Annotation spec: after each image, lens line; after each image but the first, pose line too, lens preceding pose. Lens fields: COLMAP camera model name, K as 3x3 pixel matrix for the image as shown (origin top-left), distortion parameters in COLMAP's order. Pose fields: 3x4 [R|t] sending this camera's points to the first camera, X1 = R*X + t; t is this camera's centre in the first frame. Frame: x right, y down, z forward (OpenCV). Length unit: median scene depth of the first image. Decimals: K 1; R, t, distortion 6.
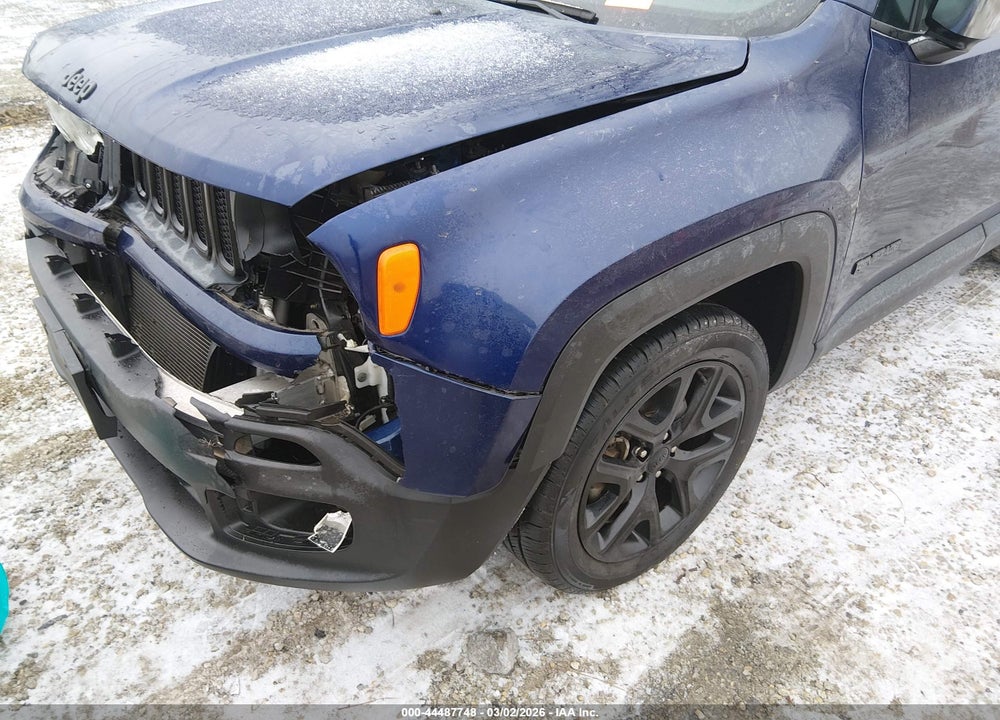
lens RADIAL K [[777.7, 0, 485.6], [0, 777.7, 393.2], [0, 0, 1]] dist [0.088990, -0.159656]
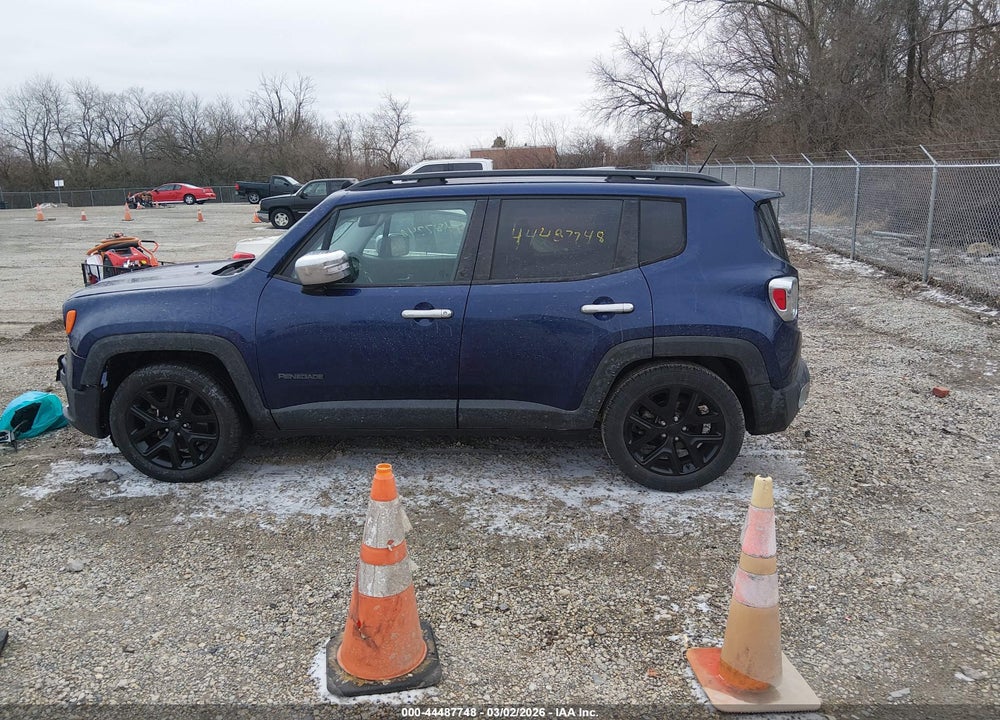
lens RADIAL K [[770.1, 0, 474.1], [0, 770.1, 323.9], [0, 0, 1]] dist [0.101843, -0.163809]
pose [[0.708969, 0.097165, -0.698514, 2.486404], [-0.373025, 0.892235, -0.254497, 0.069913], [0.598511, 0.440993, 0.668813, -0.232974]]
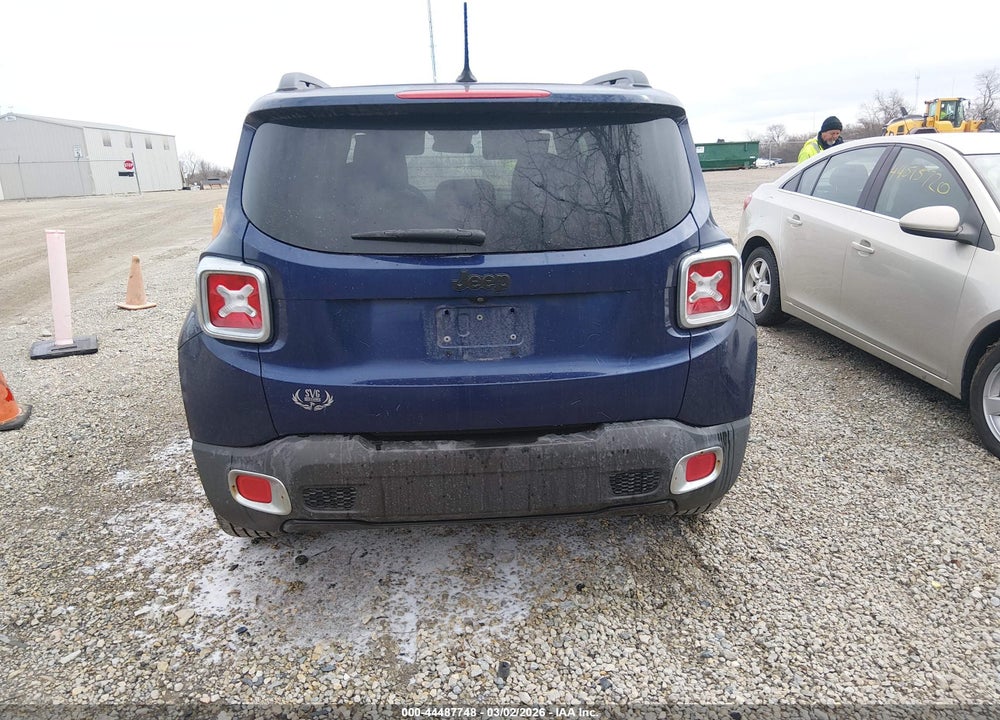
lens RADIAL K [[768.5, 0, 502.1], [0, 768.5, 344.8], [0, 0, 1]] dist [0.094639, -0.162661]
pose [[-0.589706, 0.193566, -0.784078, 2.270478], [-0.447893, 0.729489, 0.516950, -1.686565], [0.672040, 0.656032, -0.343488, 2.546358]]
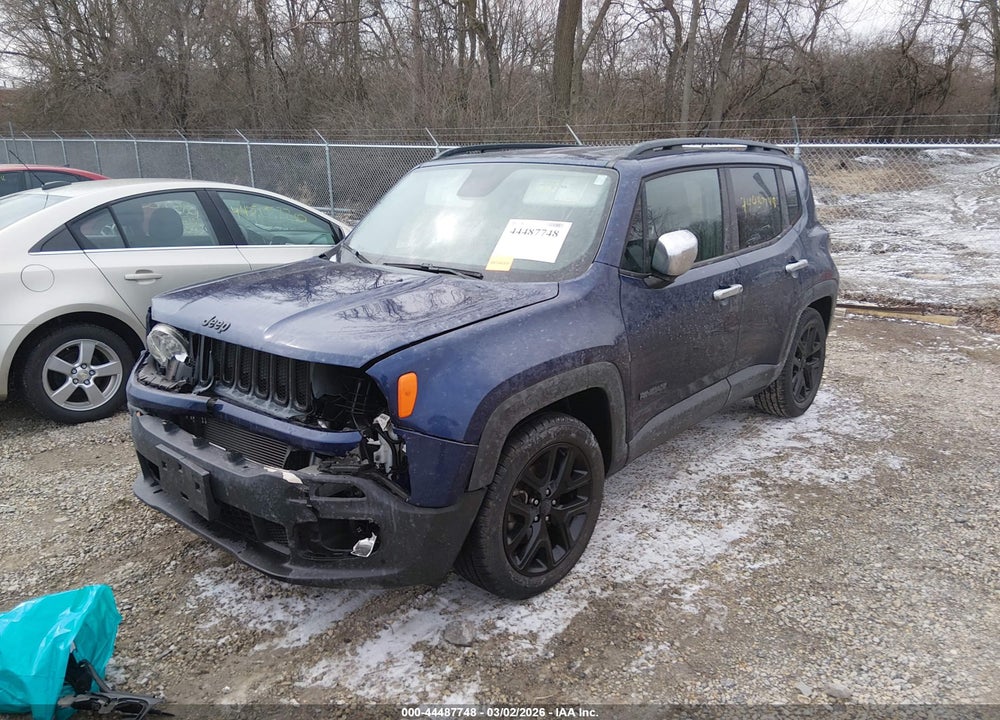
lens RADIAL K [[768.5, 0, 502.1], [0, 768.5, 344.8], [0, 0, 1]] dist [0.094639, -0.162661]
pose [[0.984824, -0.056584, 0.164070, -0.120947], [0.110328, 0.933870, -0.340168, 0.298535], [-0.133972, 0.353107, 0.925941, -0.632031]]
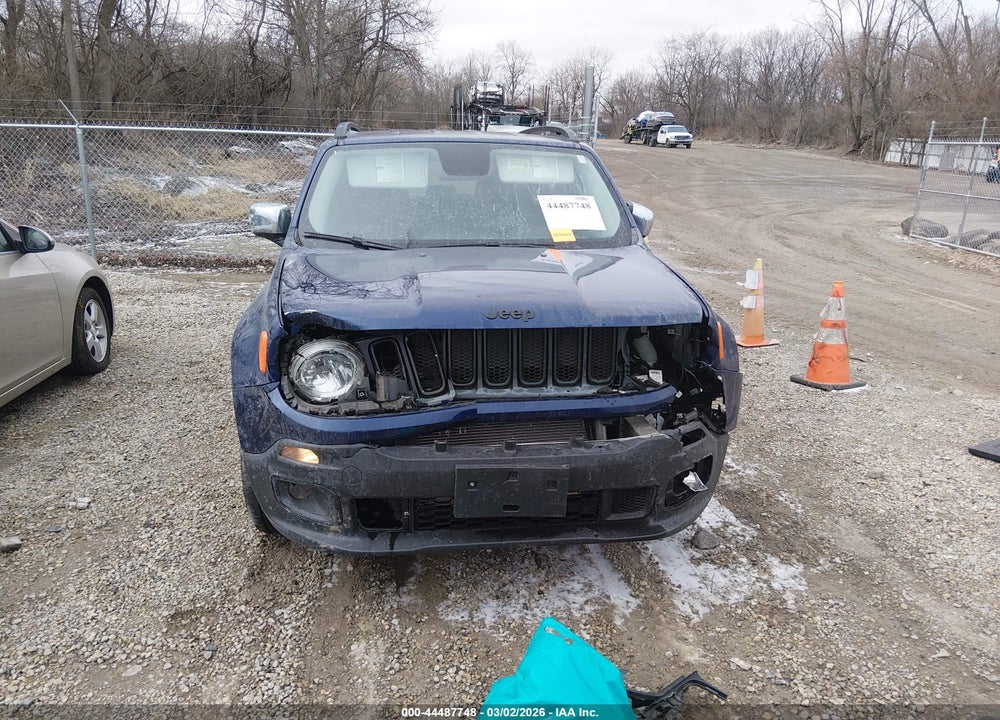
lens RADIAL K [[768.5, 0, 502.1], [0, 768.5, 344.8], [0, 0, 1]] dist [0.094639, -0.162661]
pose [[0.529245, -0.216369, 0.820417, -1.552132], [0.475758, 0.876304, -0.075800, -0.164538], [-0.702534, 0.430437, 0.566719, 0.074348]]
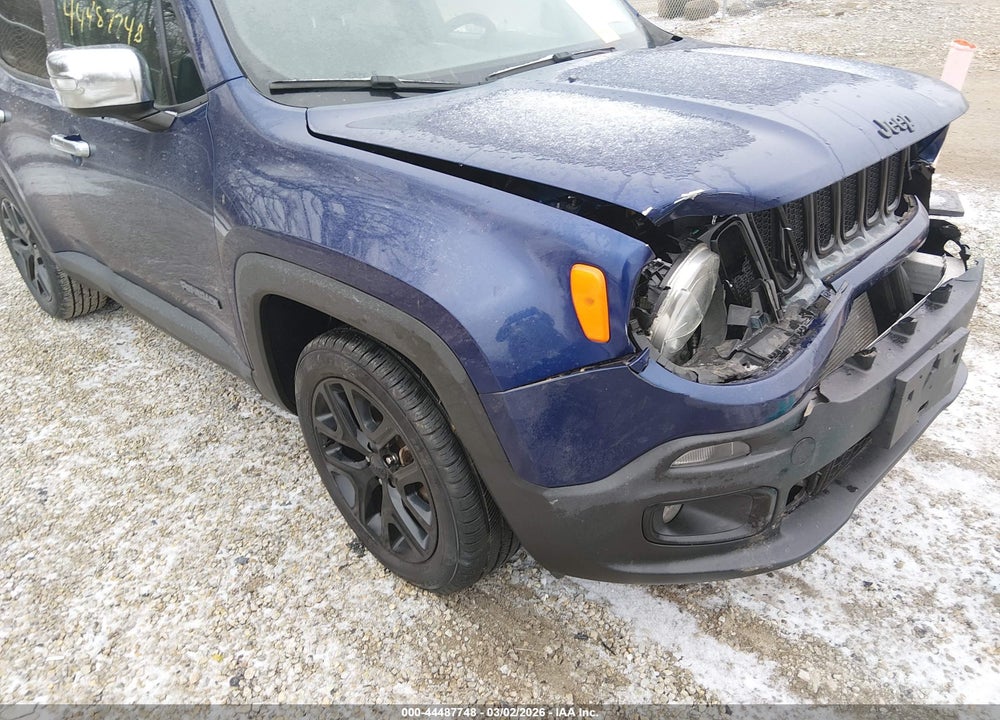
lens RADIAL K [[741.3, 0, 523.4], [0, 741.3, 357.2], [0, 0, 1]] dist [0.087043, -0.138132]
pose [[-0.111292, -0.482636, 0.868721, -1.247354], [0.602253, 0.662591, 0.445270, -0.791415], [-0.790510, 0.572745, 0.216928, 1.120054]]
